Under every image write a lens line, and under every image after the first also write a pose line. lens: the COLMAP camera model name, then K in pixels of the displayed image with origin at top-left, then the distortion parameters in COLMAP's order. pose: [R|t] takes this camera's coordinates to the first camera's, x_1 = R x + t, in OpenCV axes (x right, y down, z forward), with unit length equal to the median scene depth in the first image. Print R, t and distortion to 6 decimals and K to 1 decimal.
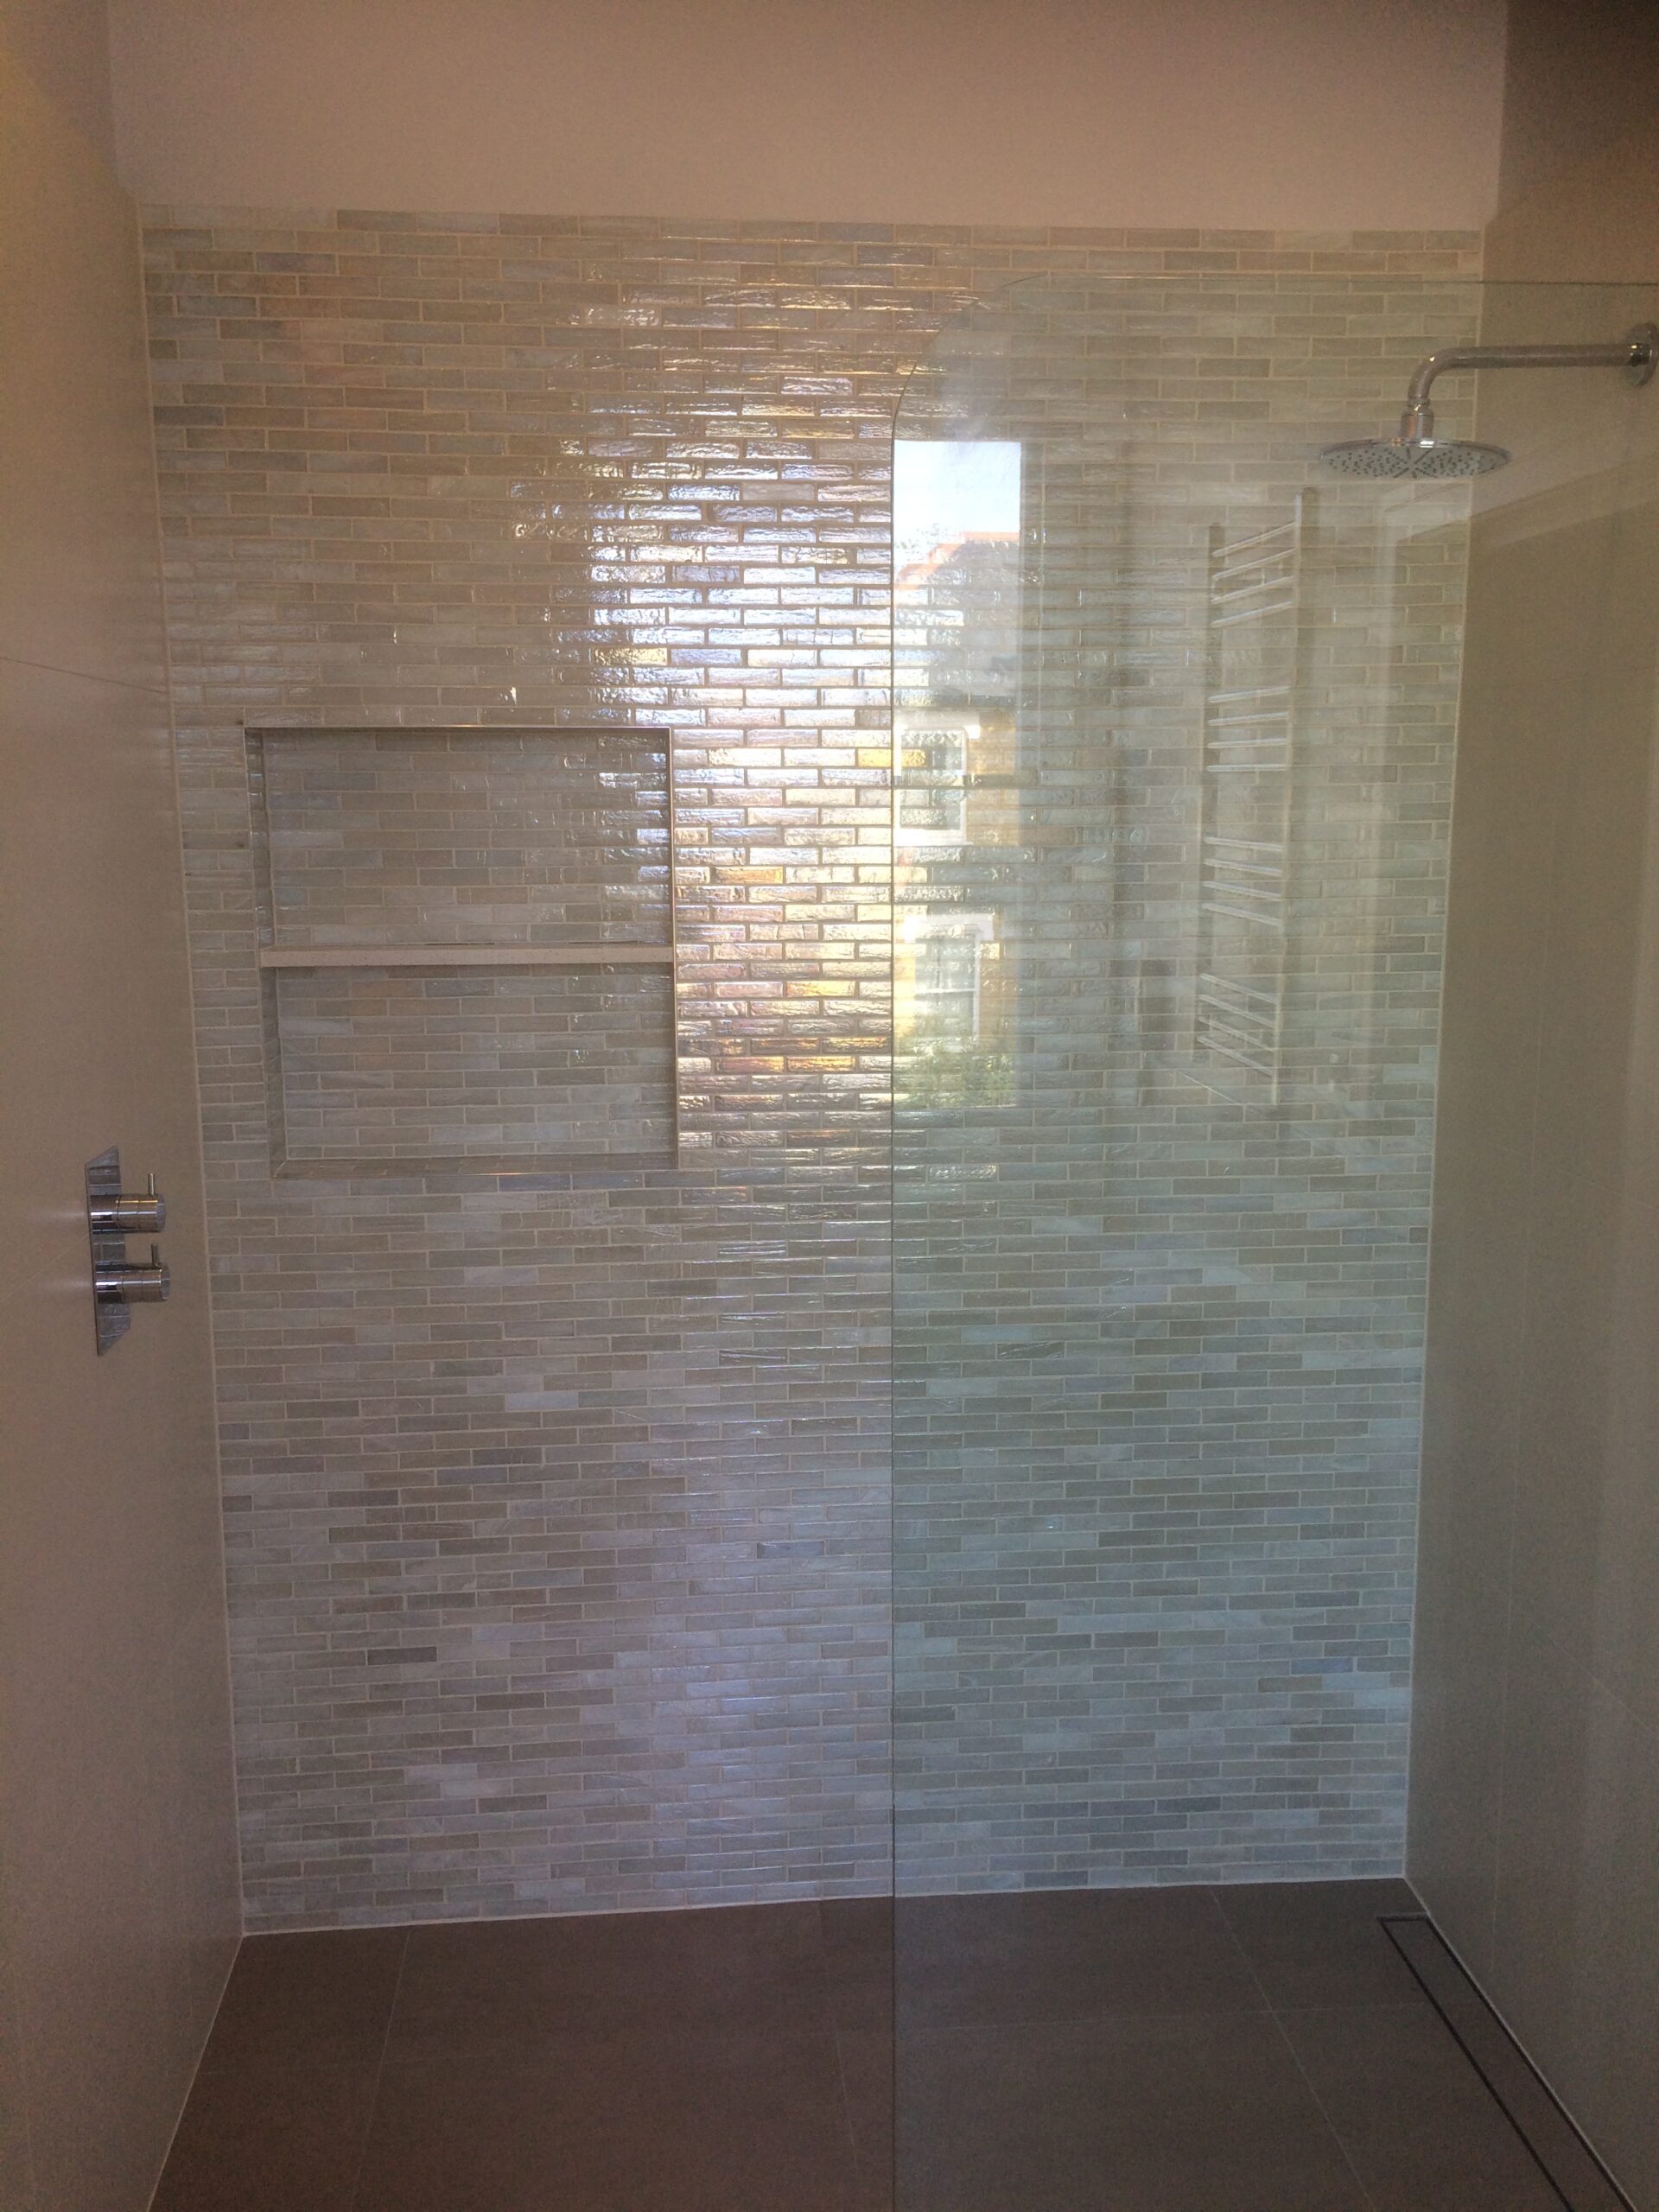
lens RADIAL K [[1910.4, 0, 833.1], [0, 1910.4, 1121.6], [0, 0, 1]] dist [0.092089, -0.101701]
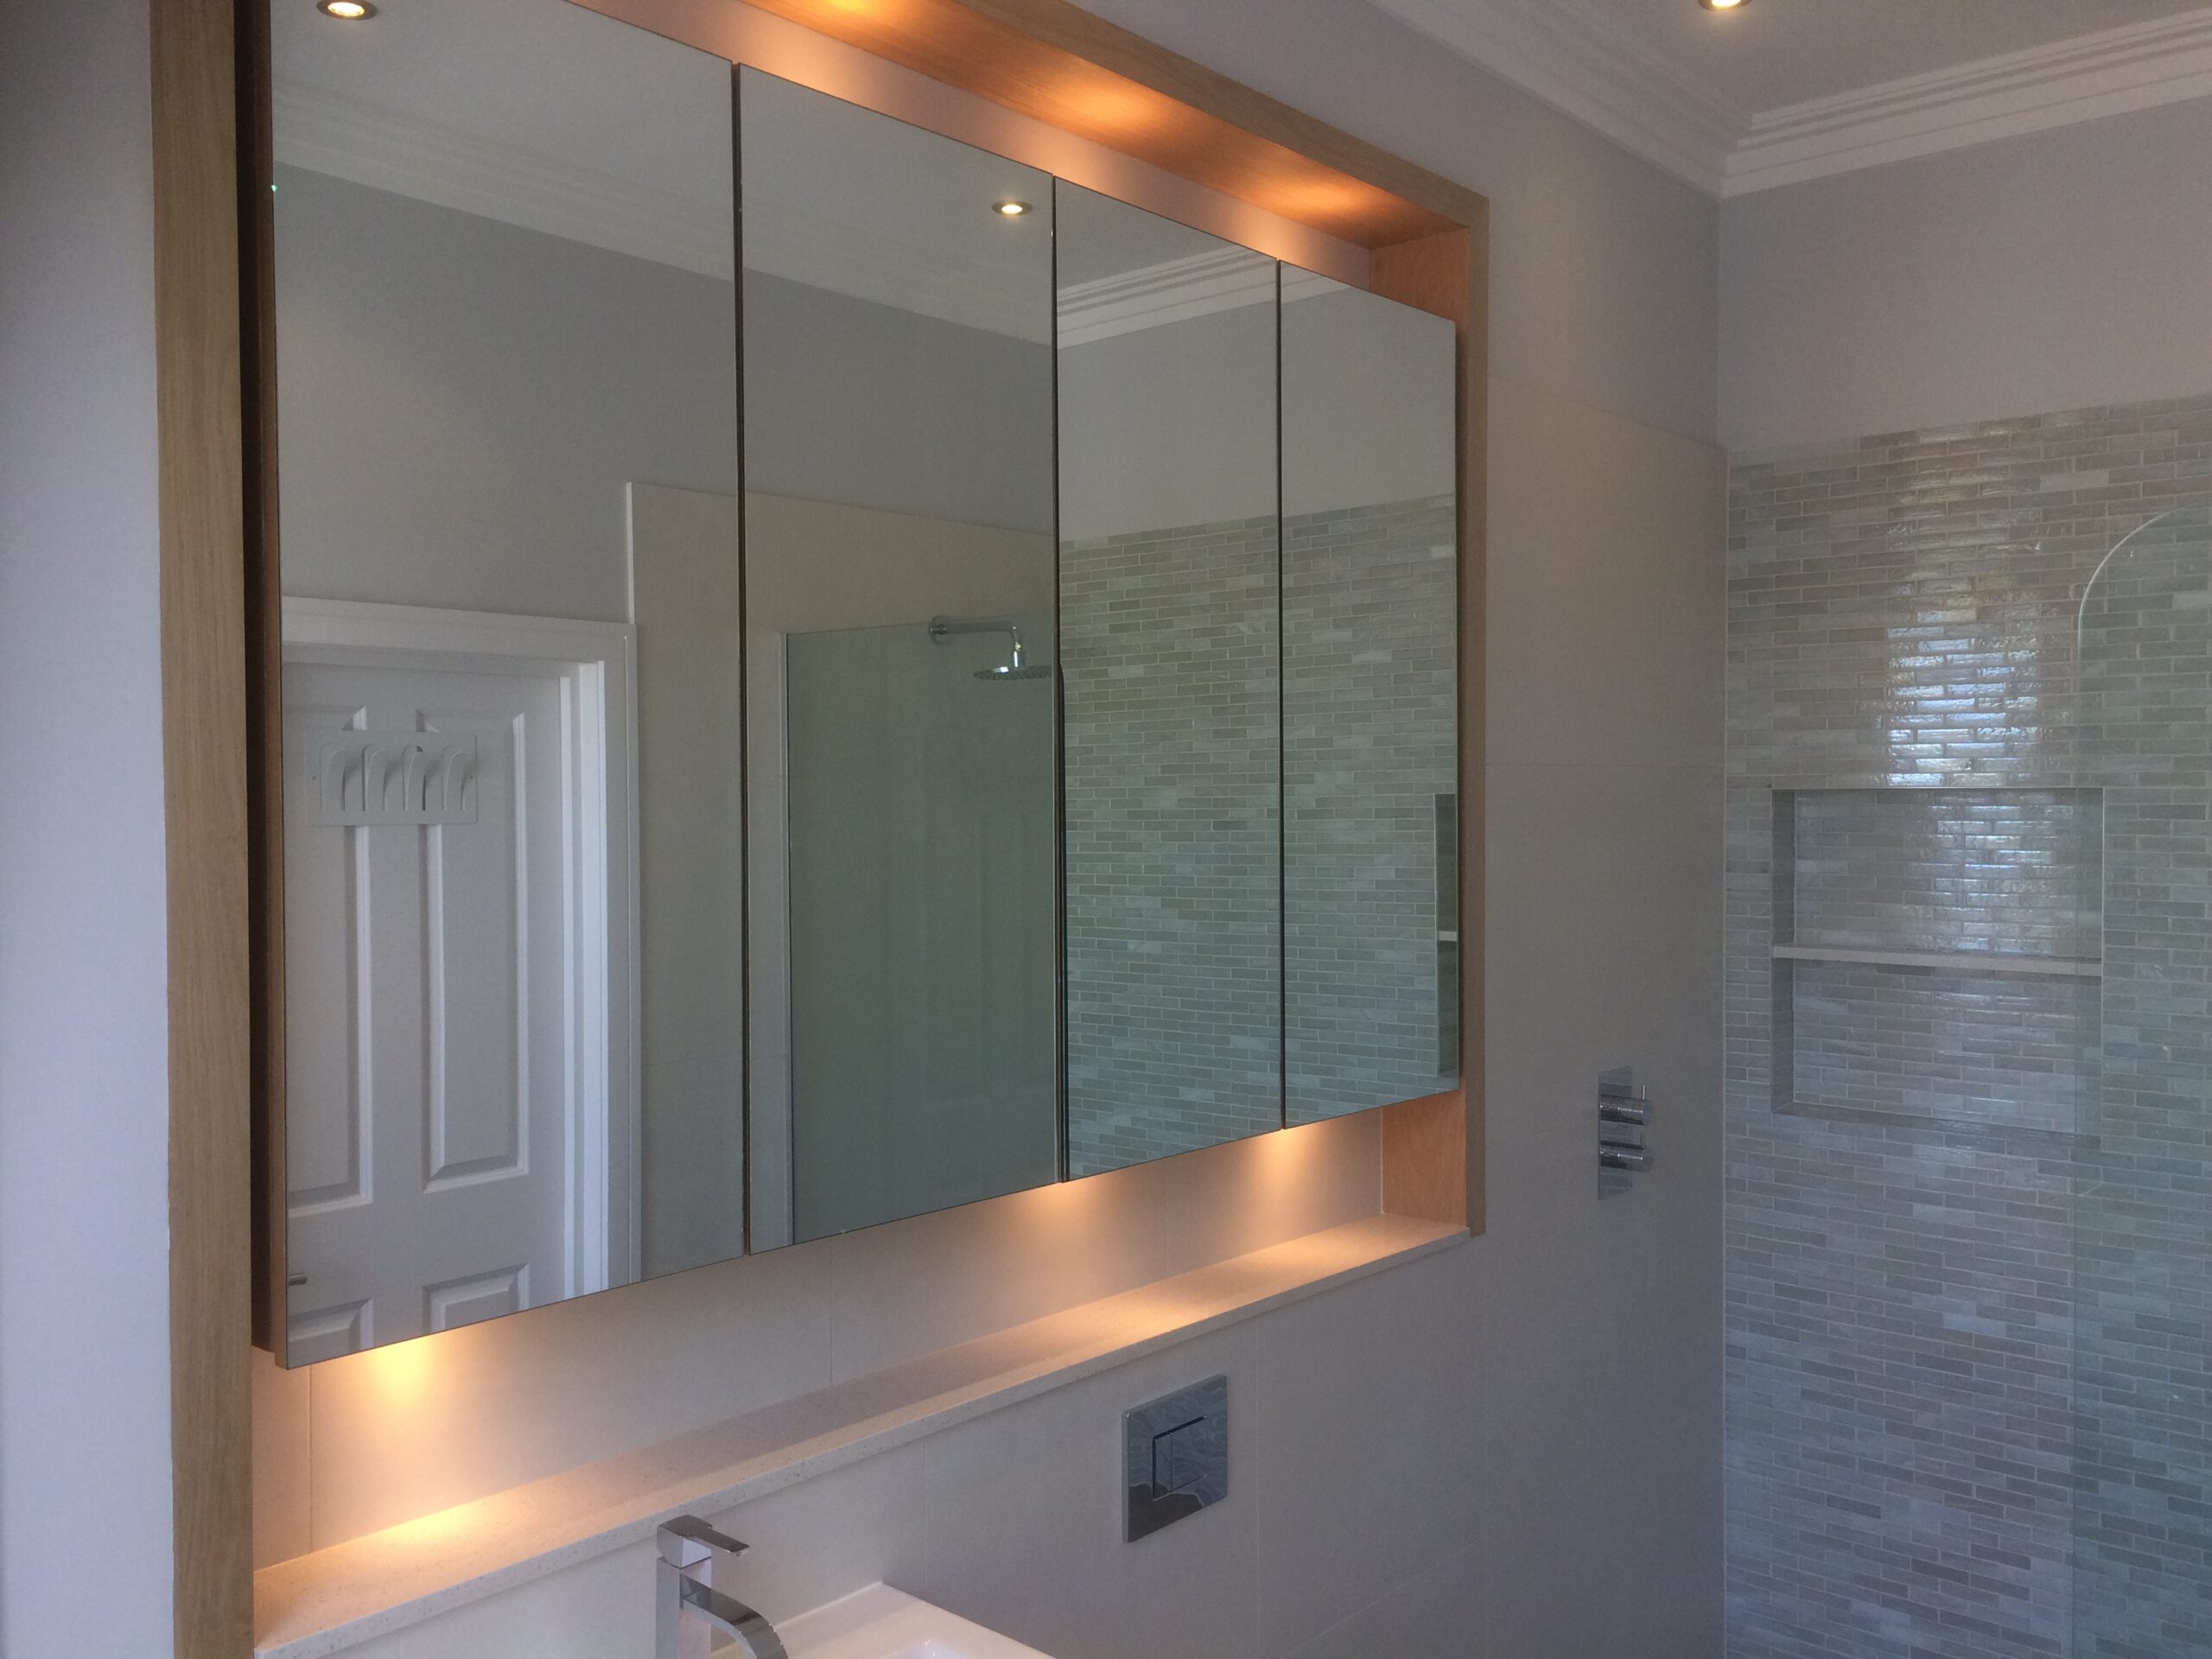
lens RADIAL K [[1851.4, 0, 1106.0], [0, 1851.4, 829.5], [0, 0, 1]] dist [0.108173, -0.178922]
pose [[0.686643, 0.016375, -0.726810, 0.338765], [-0.124146, 0.987703, -0.095032, 0.016144], [0.716316, 0.155483, 0.680232, -0.268947]]
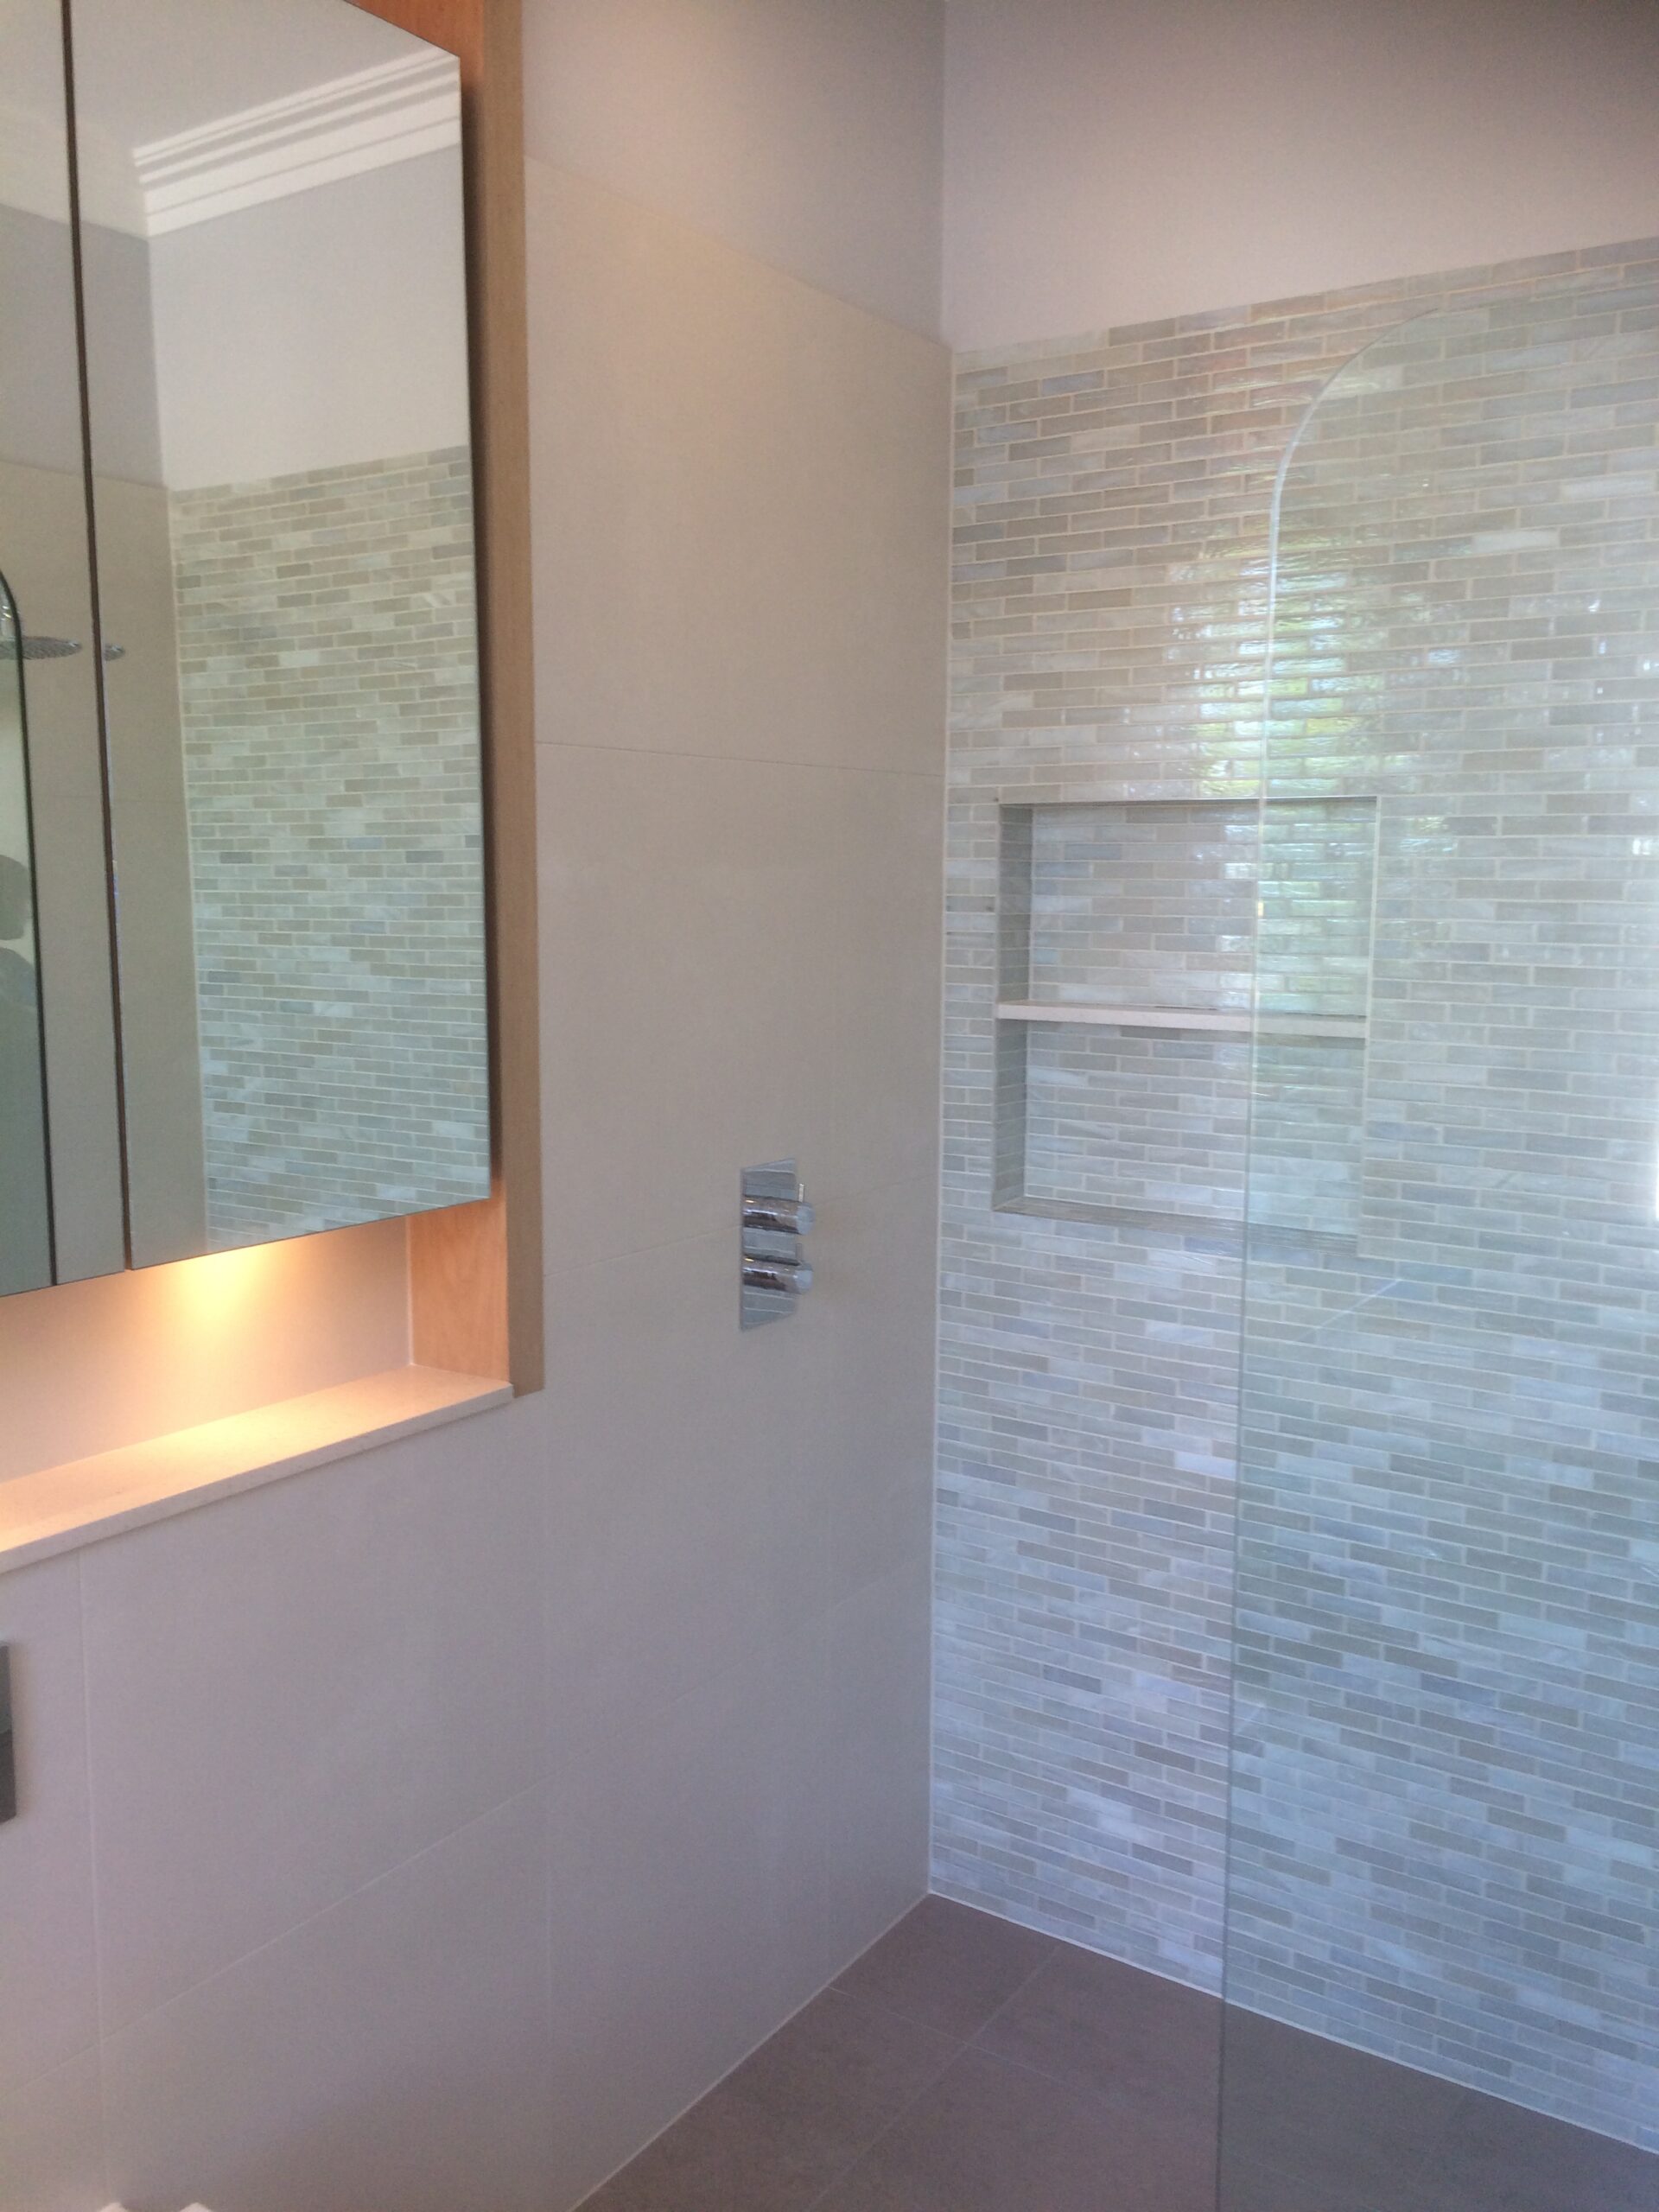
lens RADIAL K [[1910.4, 0, 833.1], [0, 1910.4, 1121.6], [0, 0, 1]] dist [0.092089, -0.101701]
pose [[0.777056, 0.096119, -0.622049, 0.305564], [-0.118447, 0.992945, 0.005468, -0.015237], [0.618186, 0.069431, 0.782959, 0.079629]]
